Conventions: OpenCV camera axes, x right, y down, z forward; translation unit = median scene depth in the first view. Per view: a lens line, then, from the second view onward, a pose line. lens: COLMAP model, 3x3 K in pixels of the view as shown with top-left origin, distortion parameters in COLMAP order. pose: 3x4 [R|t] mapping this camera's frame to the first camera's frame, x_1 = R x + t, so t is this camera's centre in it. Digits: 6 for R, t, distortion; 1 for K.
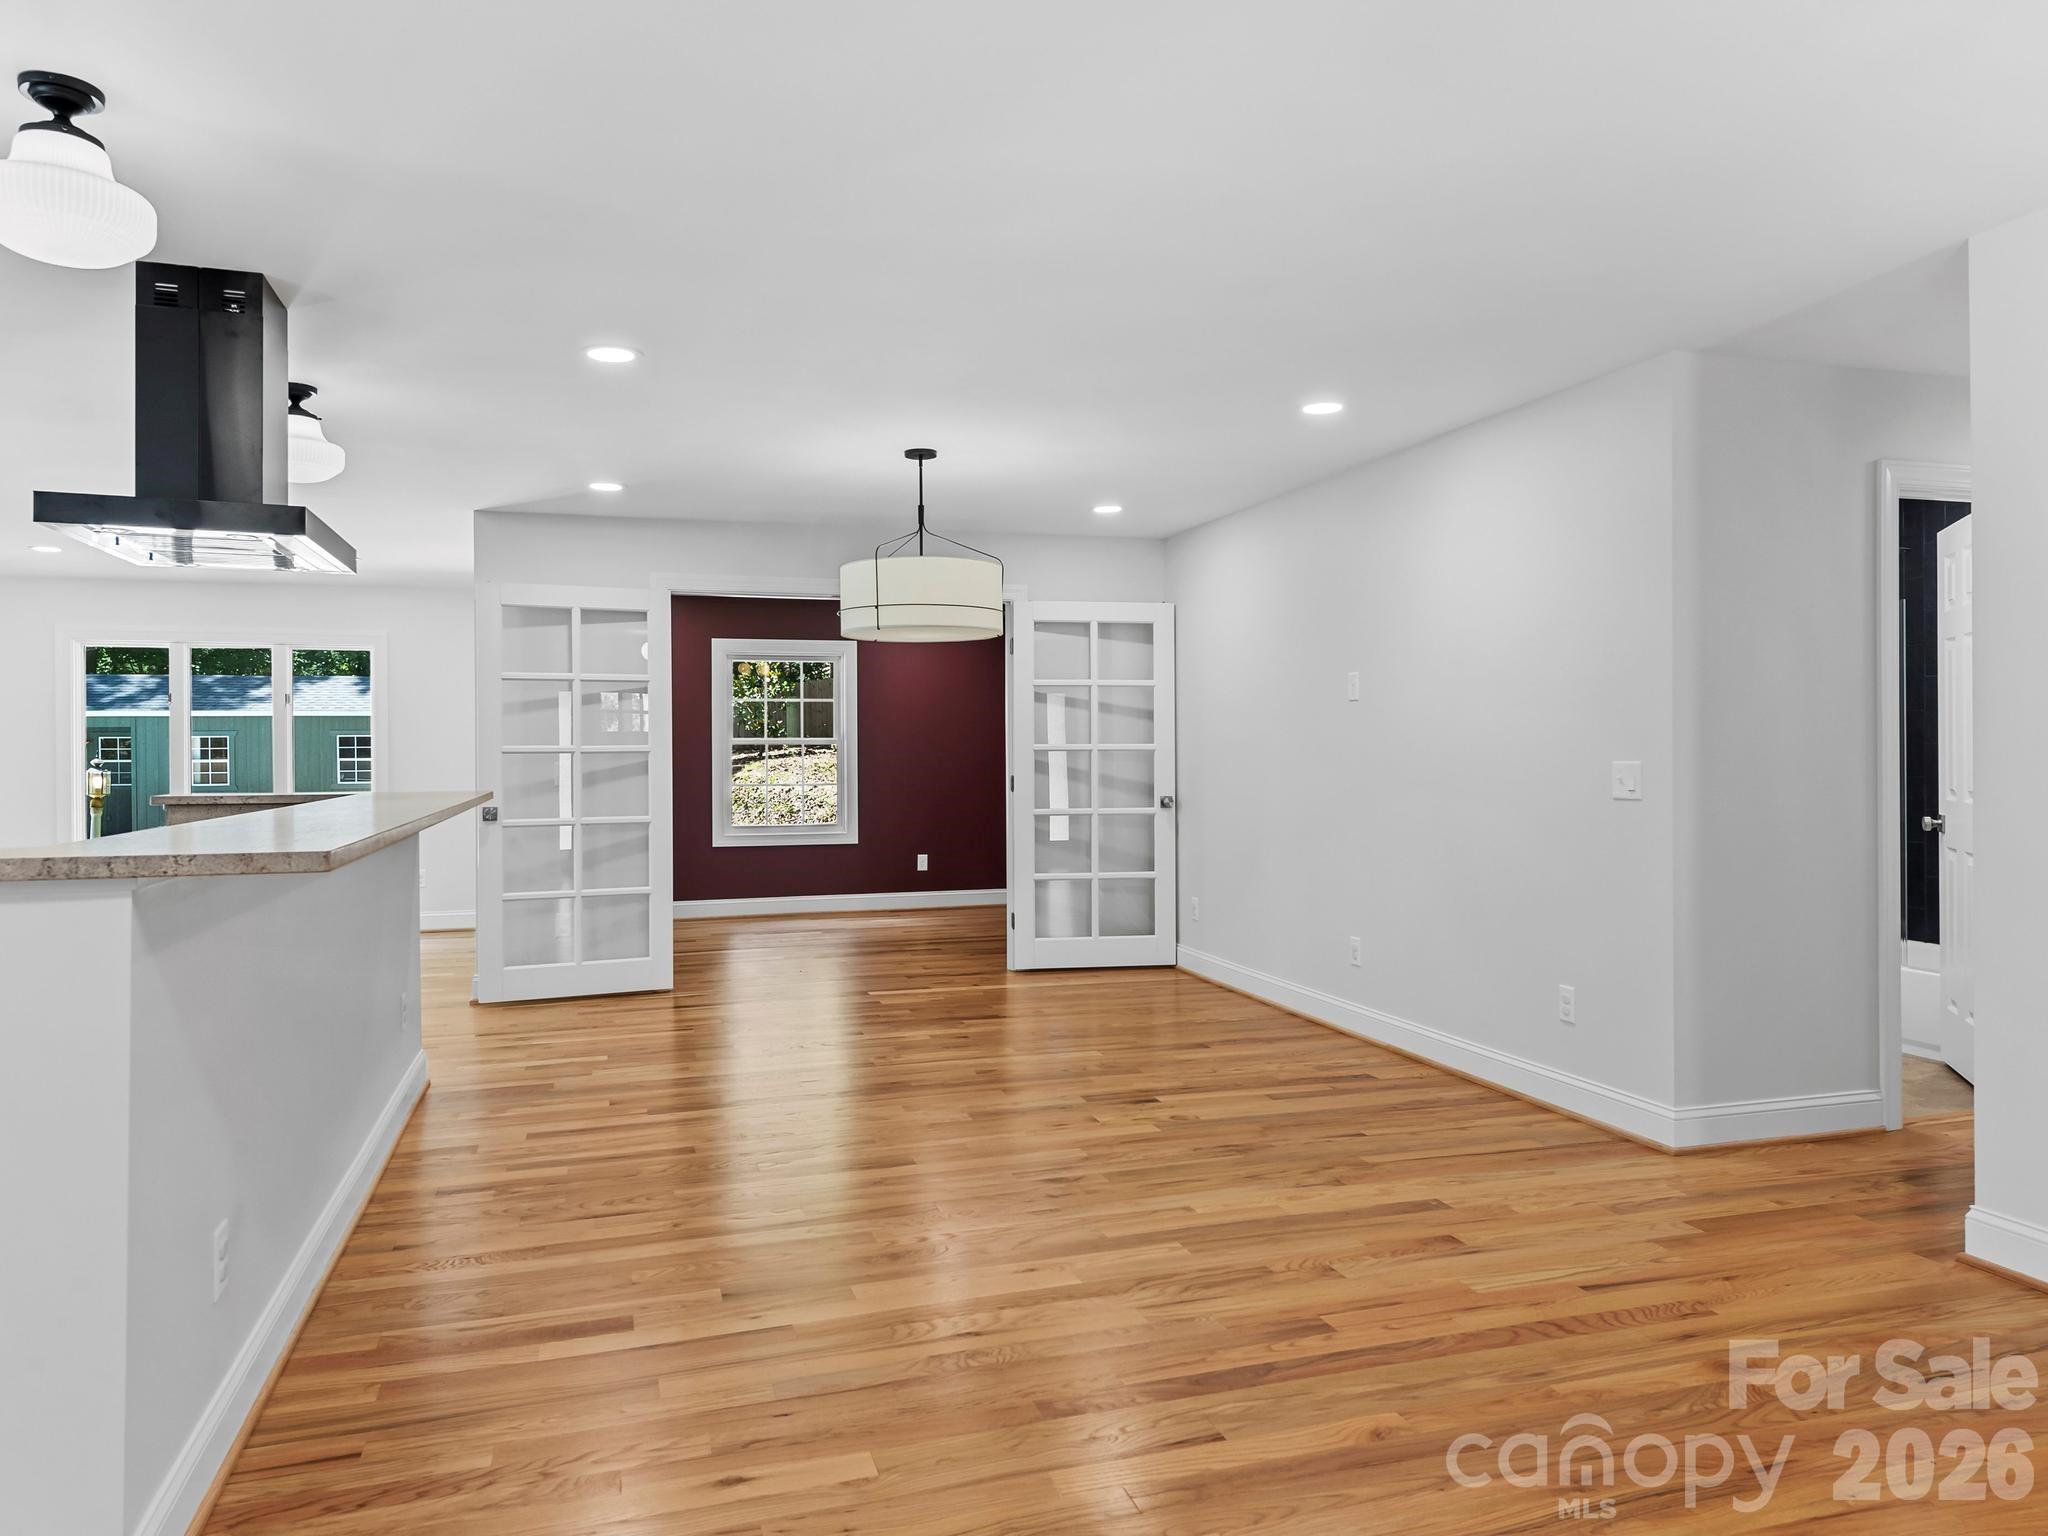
lens RADIAL K [[1338.8, 0, 1016.0], [0, 1338.8, 756.5], [0, 0, 1]] dist [0.015972, -0.006638]
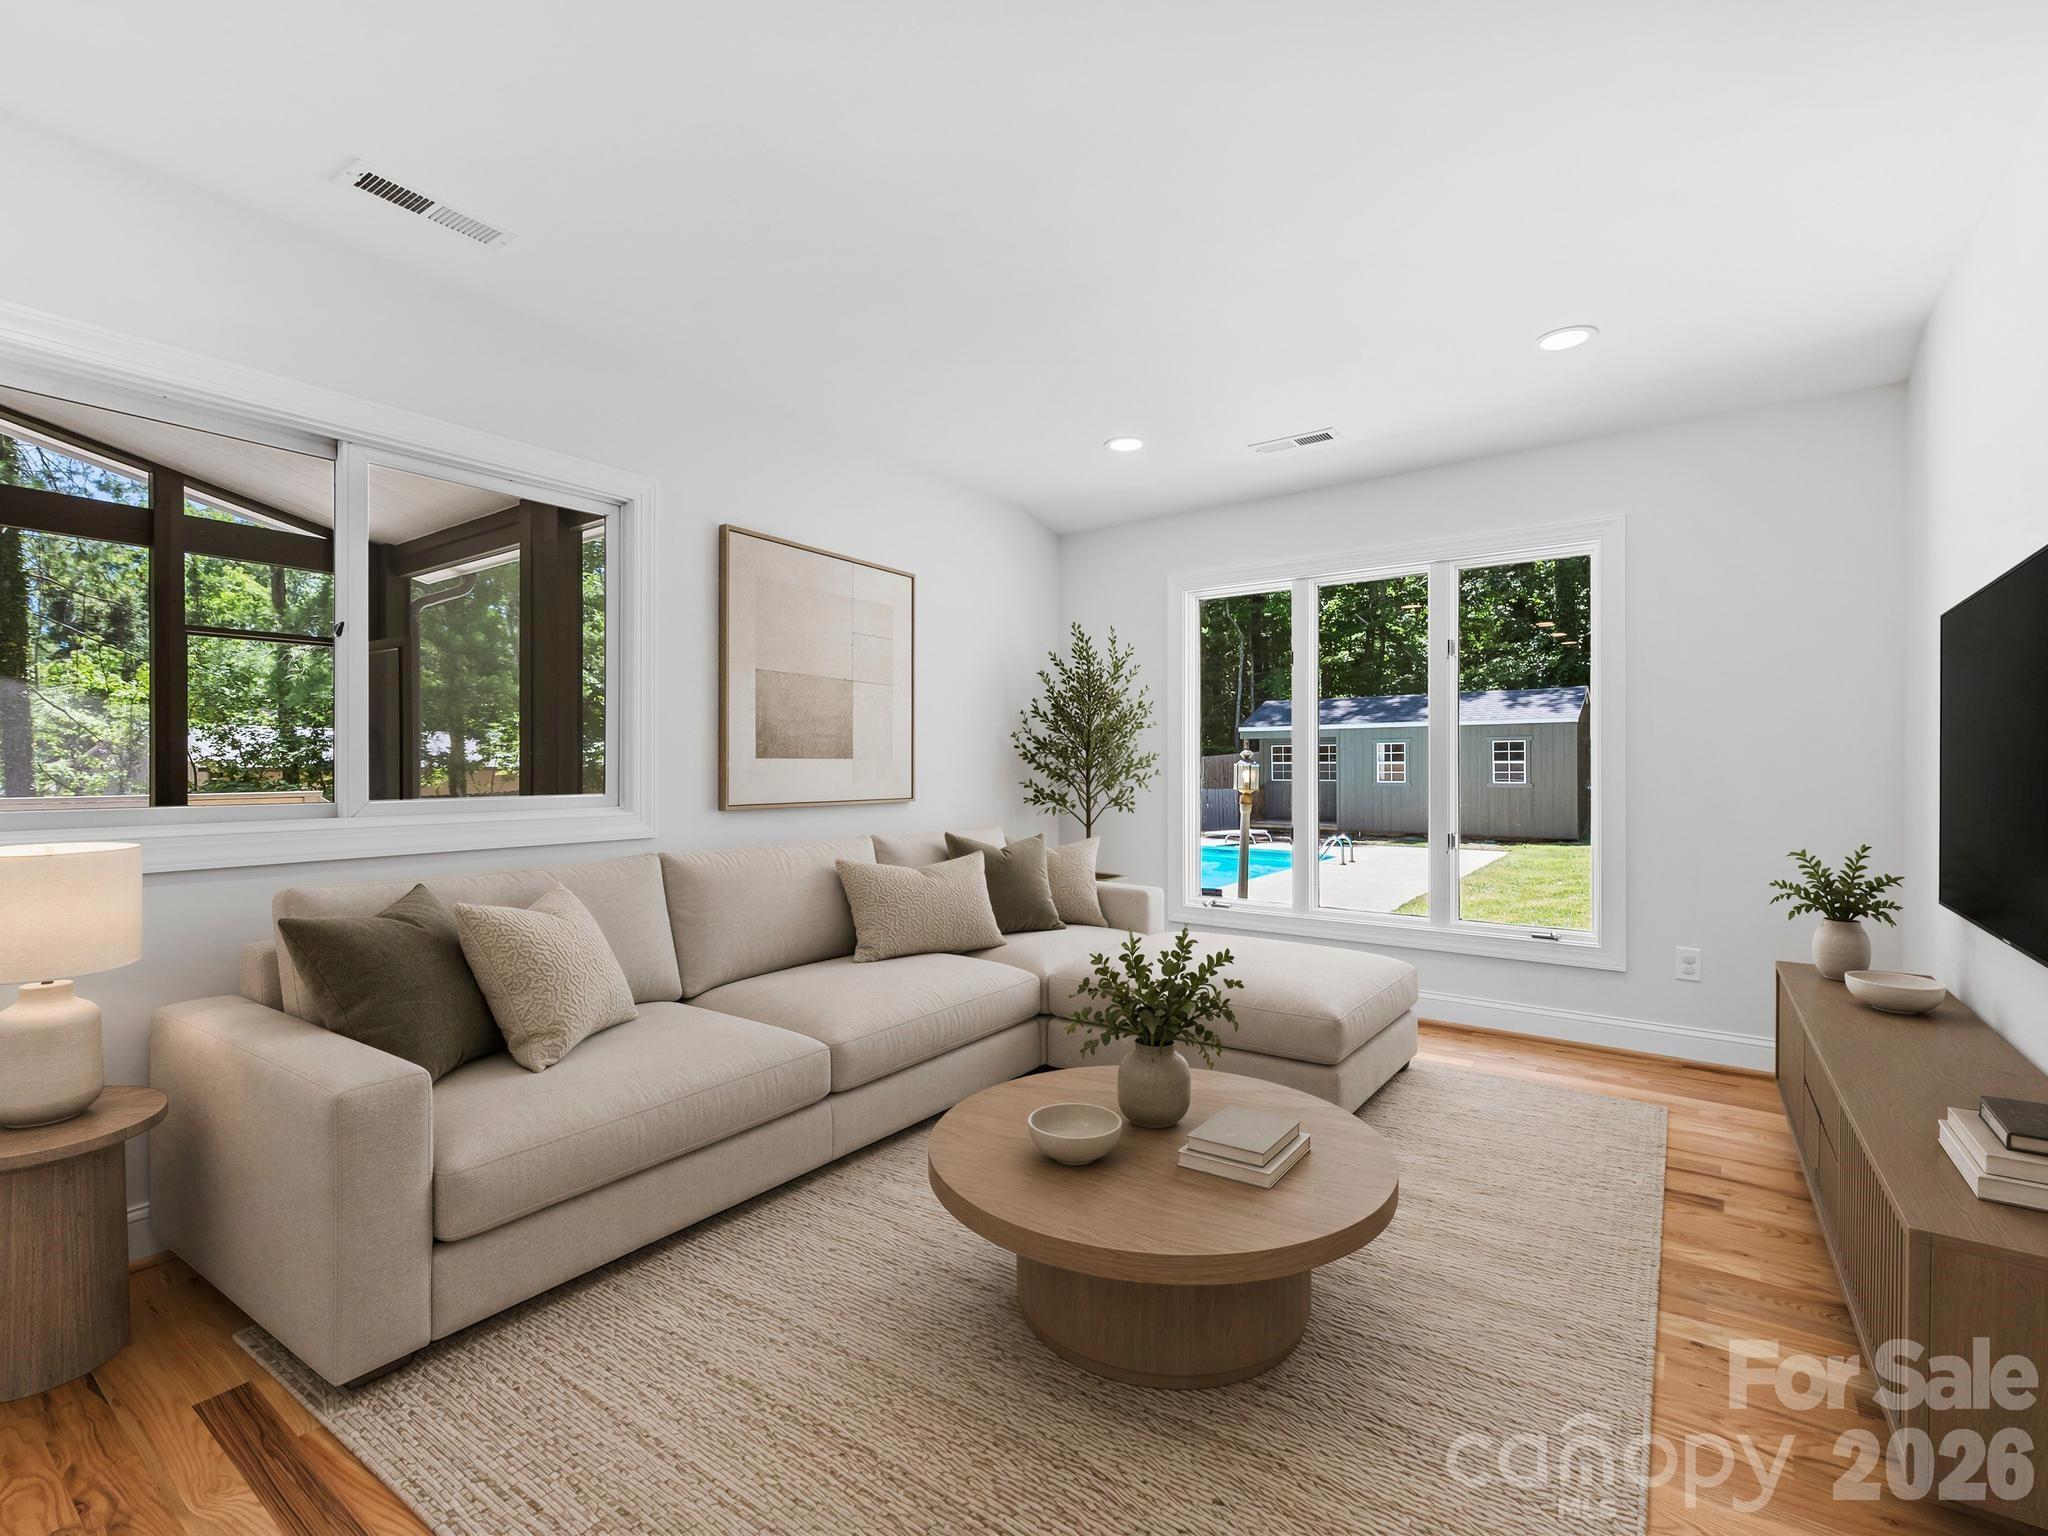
lens RADIAL K [[934.6, 0, 1019.9], [0, 934.6, 761.7], [0, 0, 1]] dist [0.012171, -0.003178]
pose [[0.599388, 0.002980, -0.800453, -0.386962], [-0.005249, 0.999986, -0.000208, 0.014762], [0.800442, 0.004327, 0.599395, 0.714503]]
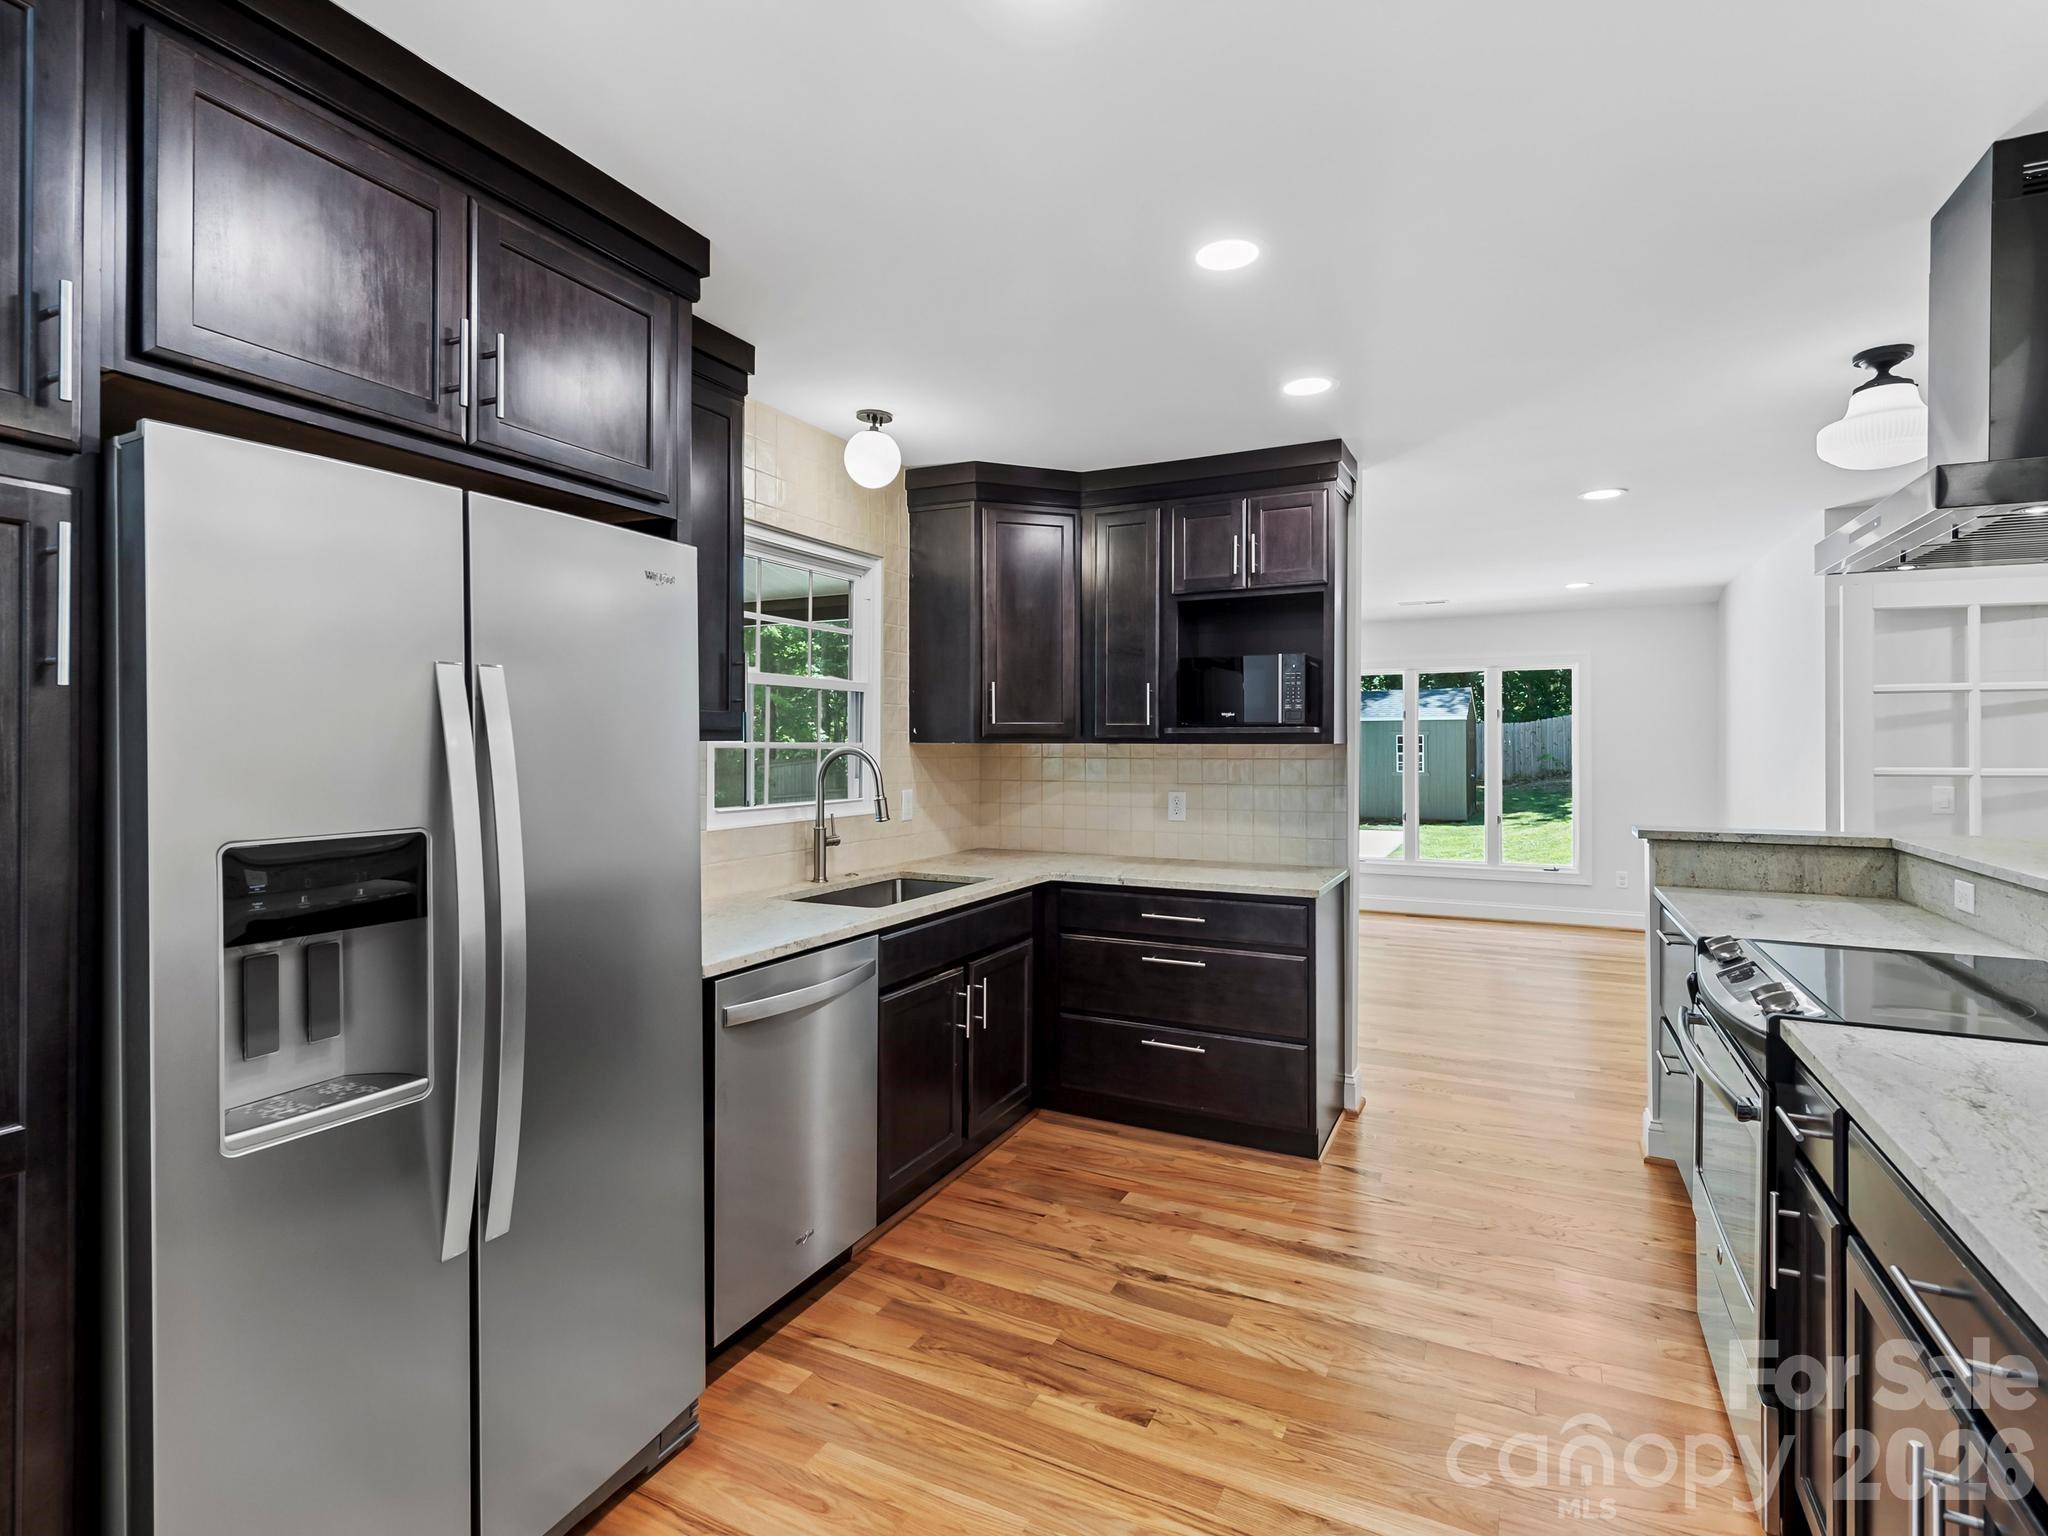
lens RADIAL K [[1014.3, 0, 1015.2], [0, 1014.3, 741.6], [0, 0, 1]] dist [0.011977, -0.005039]
pose [[0.717439, 0.002028, -0.696618, -0.288150], [-0.005460, 0.999981, -0.002712, -0.018299], [0.696600, 0.005749, 0.717437, 0.108079]]
